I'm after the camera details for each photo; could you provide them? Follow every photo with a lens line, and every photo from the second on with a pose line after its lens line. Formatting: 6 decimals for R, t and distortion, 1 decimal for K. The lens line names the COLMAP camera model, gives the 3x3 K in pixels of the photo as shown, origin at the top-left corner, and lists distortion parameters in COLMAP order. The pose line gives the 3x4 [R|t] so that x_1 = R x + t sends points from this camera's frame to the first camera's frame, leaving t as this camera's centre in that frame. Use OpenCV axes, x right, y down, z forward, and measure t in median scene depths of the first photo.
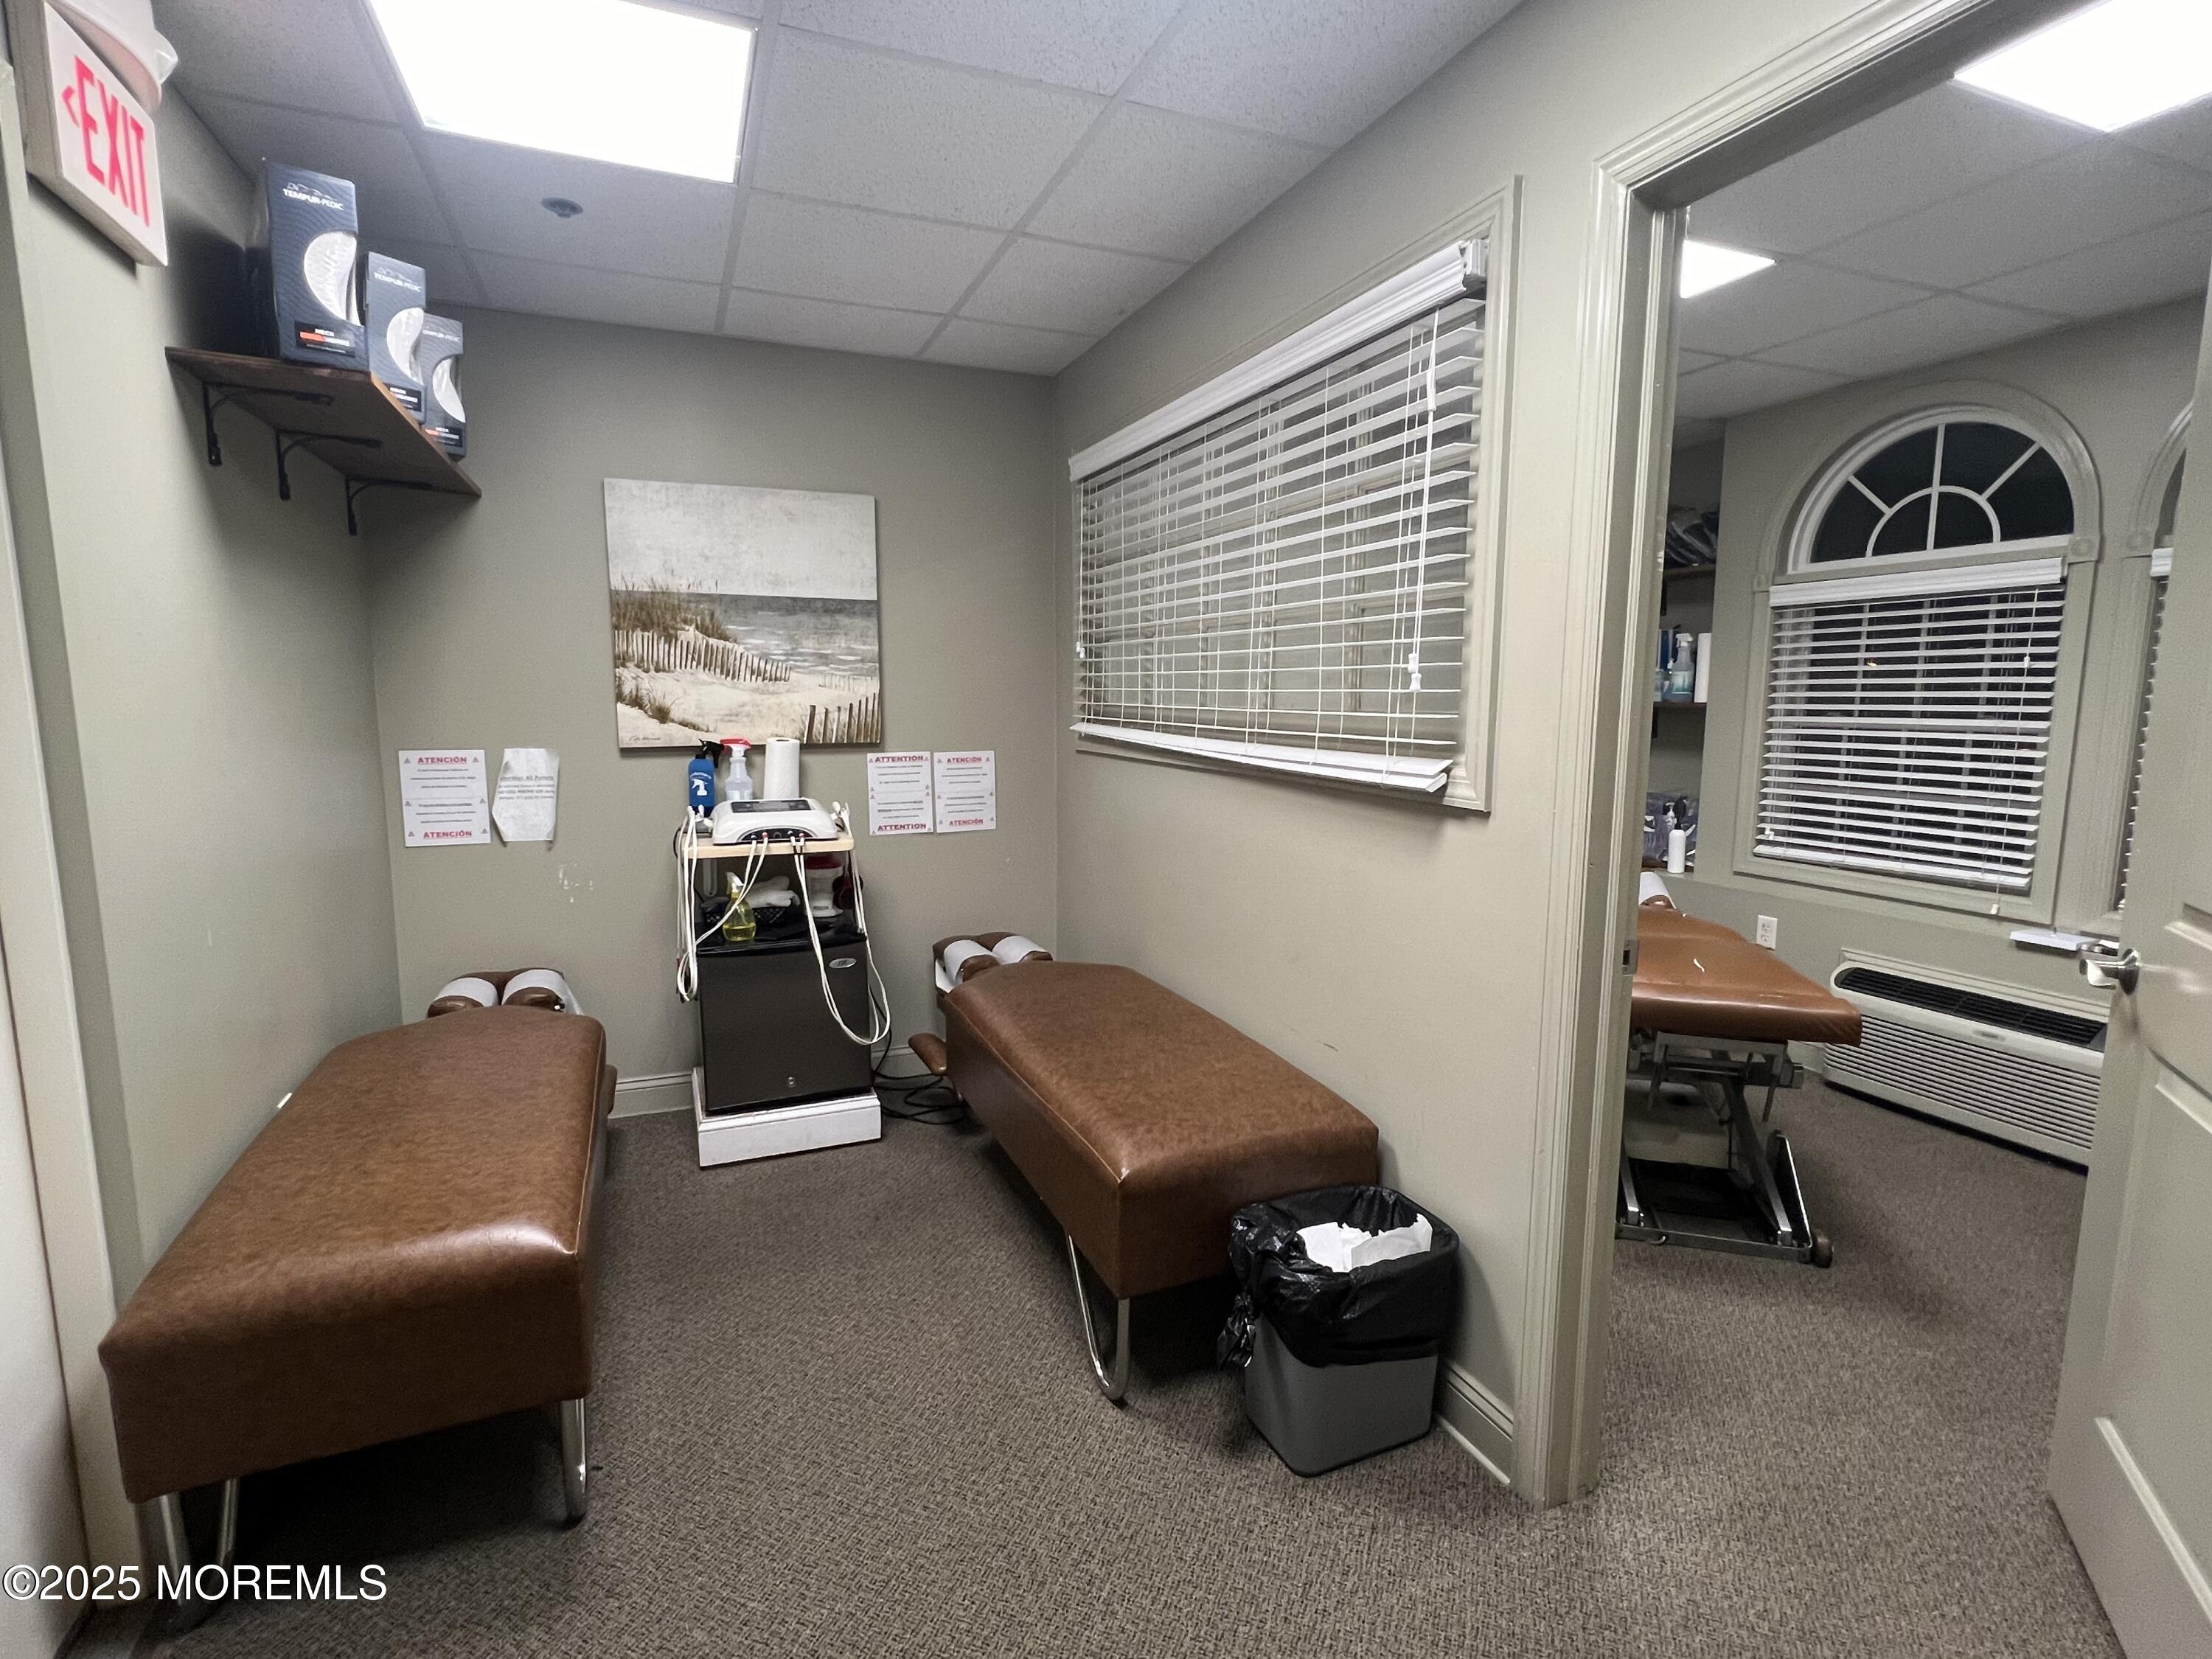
lens RADIAL K [[1052.2, 0, 1110.7], [0, 1052.2, 843.6], [0, 0, 1]] dist [-0.001876, 0.000974]
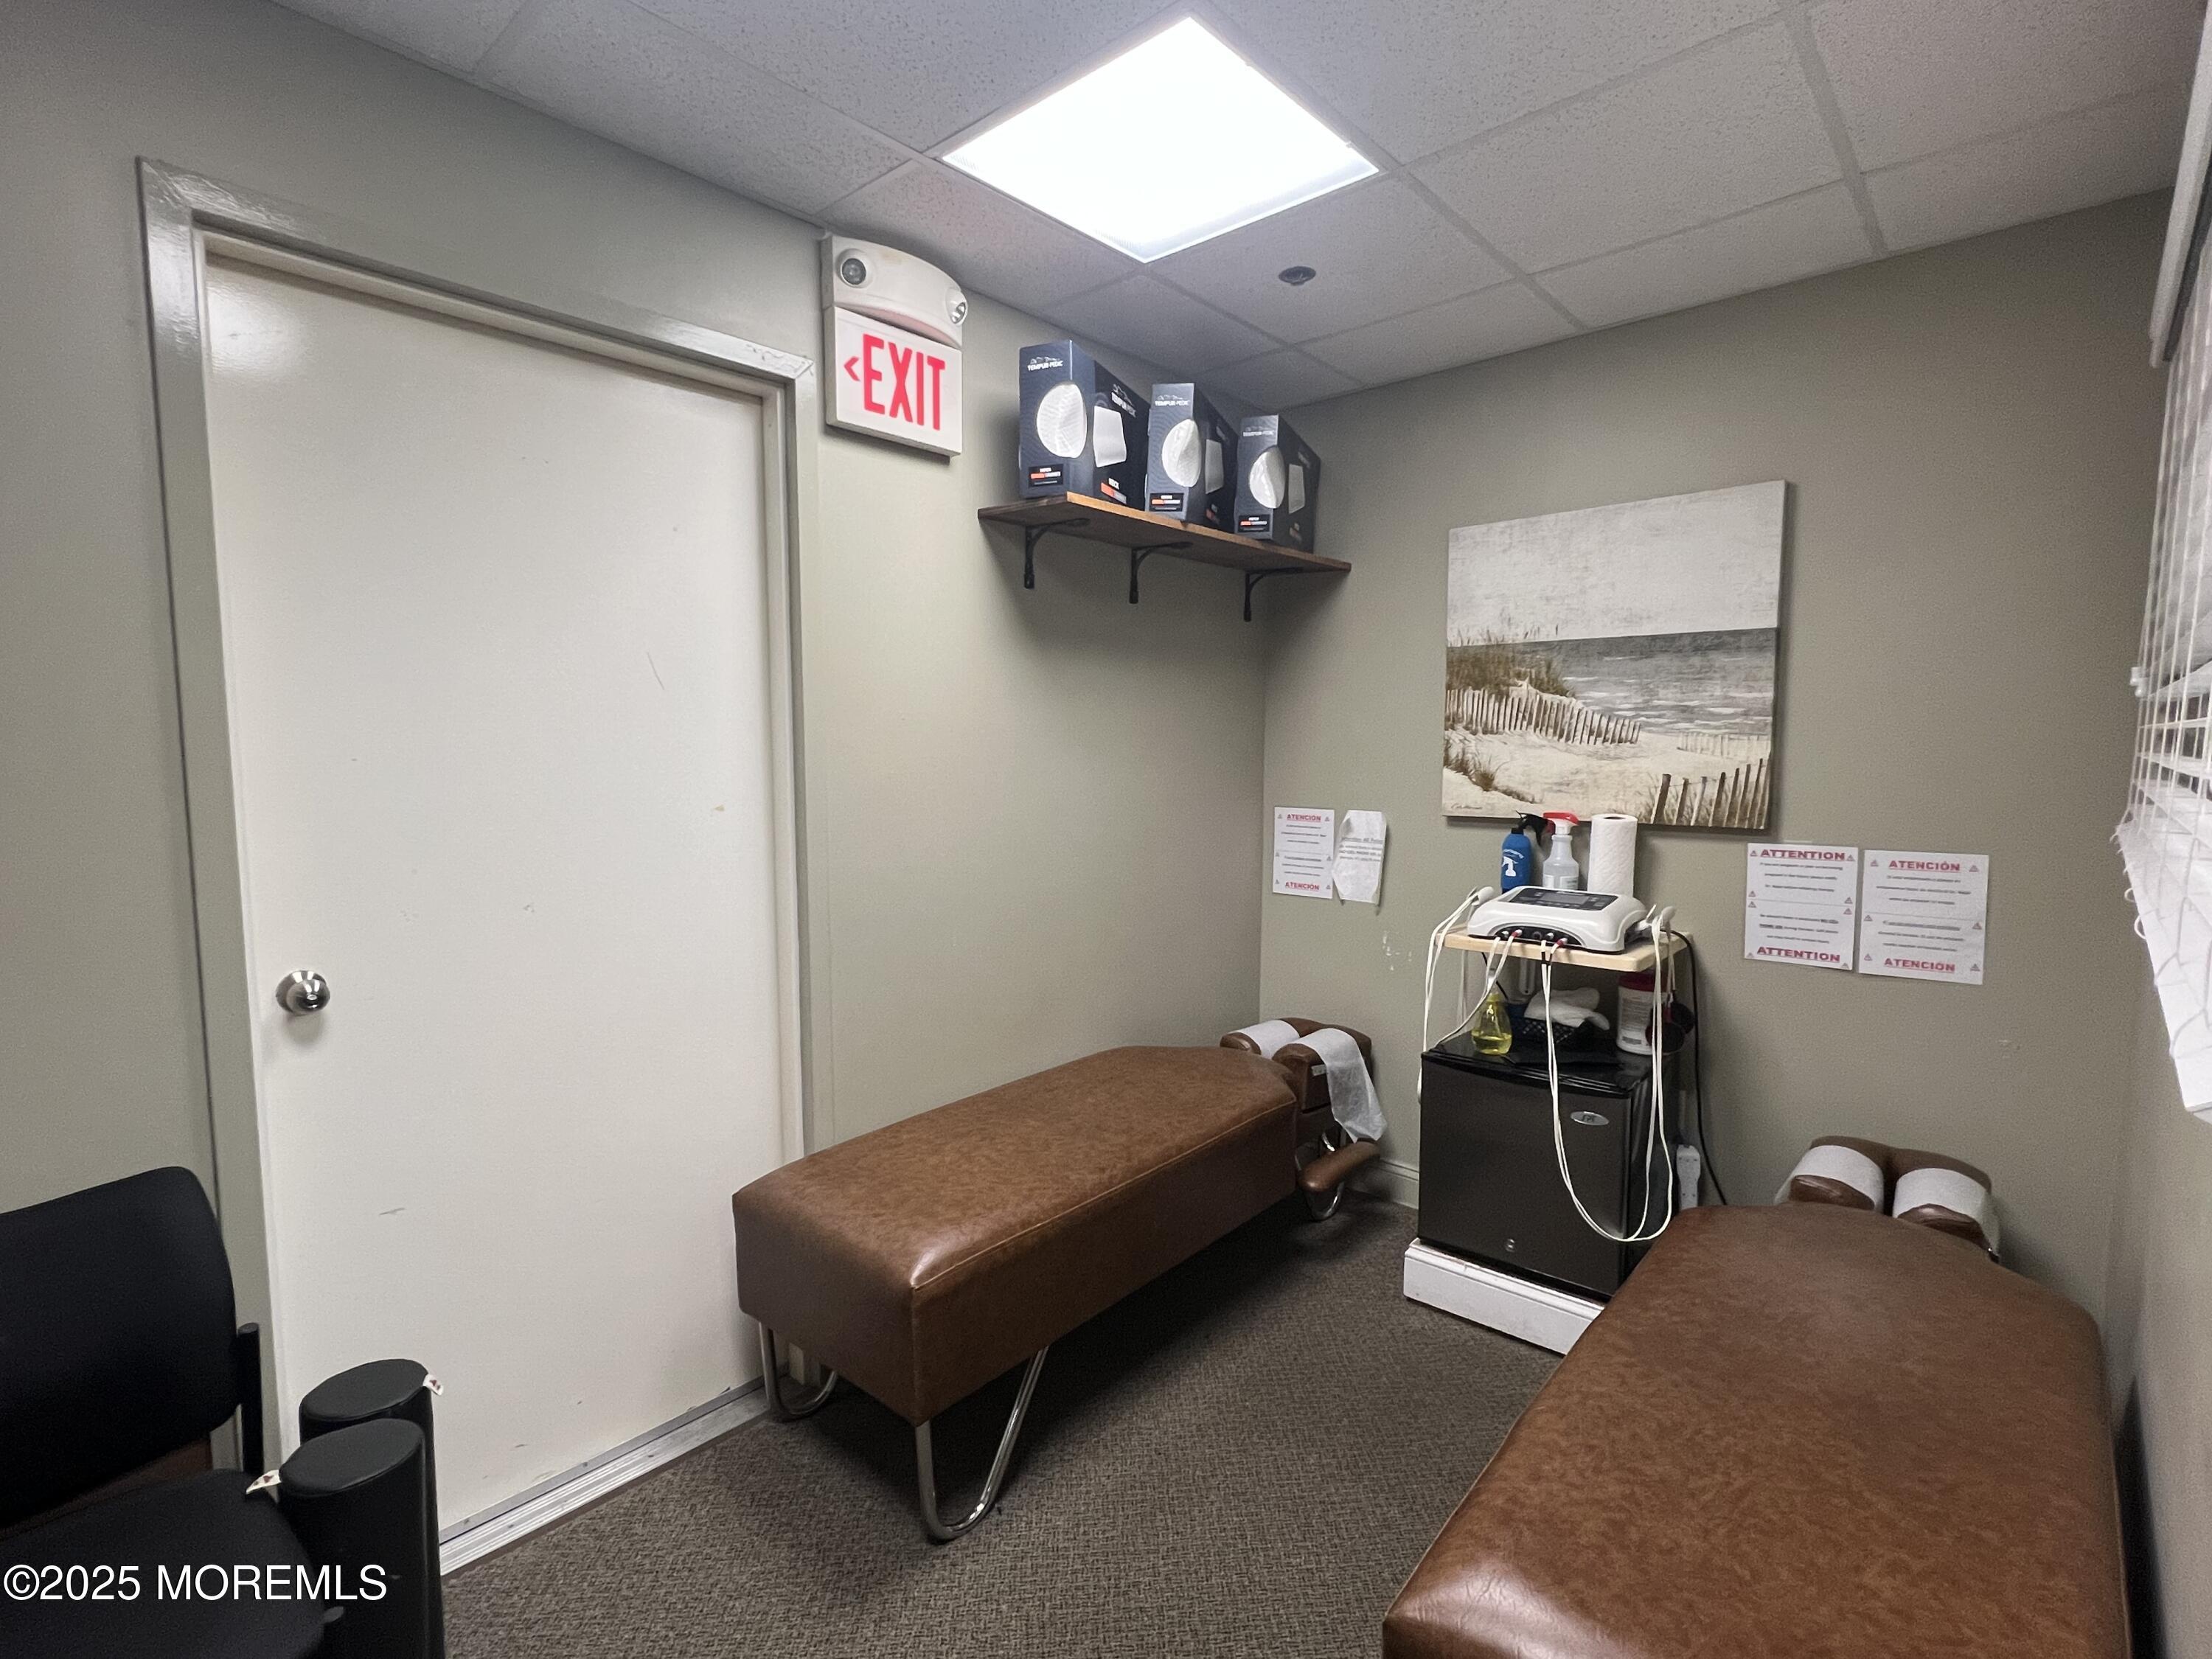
lens RADIAL K [[1052.2, 0, 1096.7], [0, 1052.2, 842.4], [0, 0, 1]] dist [-0.001876, 0.000974]
pose [[0.422978, 0.081033, -0.902509, 0.242104], [-0.126149, 0.991560, 0.029907, -0.056049], [0.897316, 0.101200, 0.429631, 0.324668]]
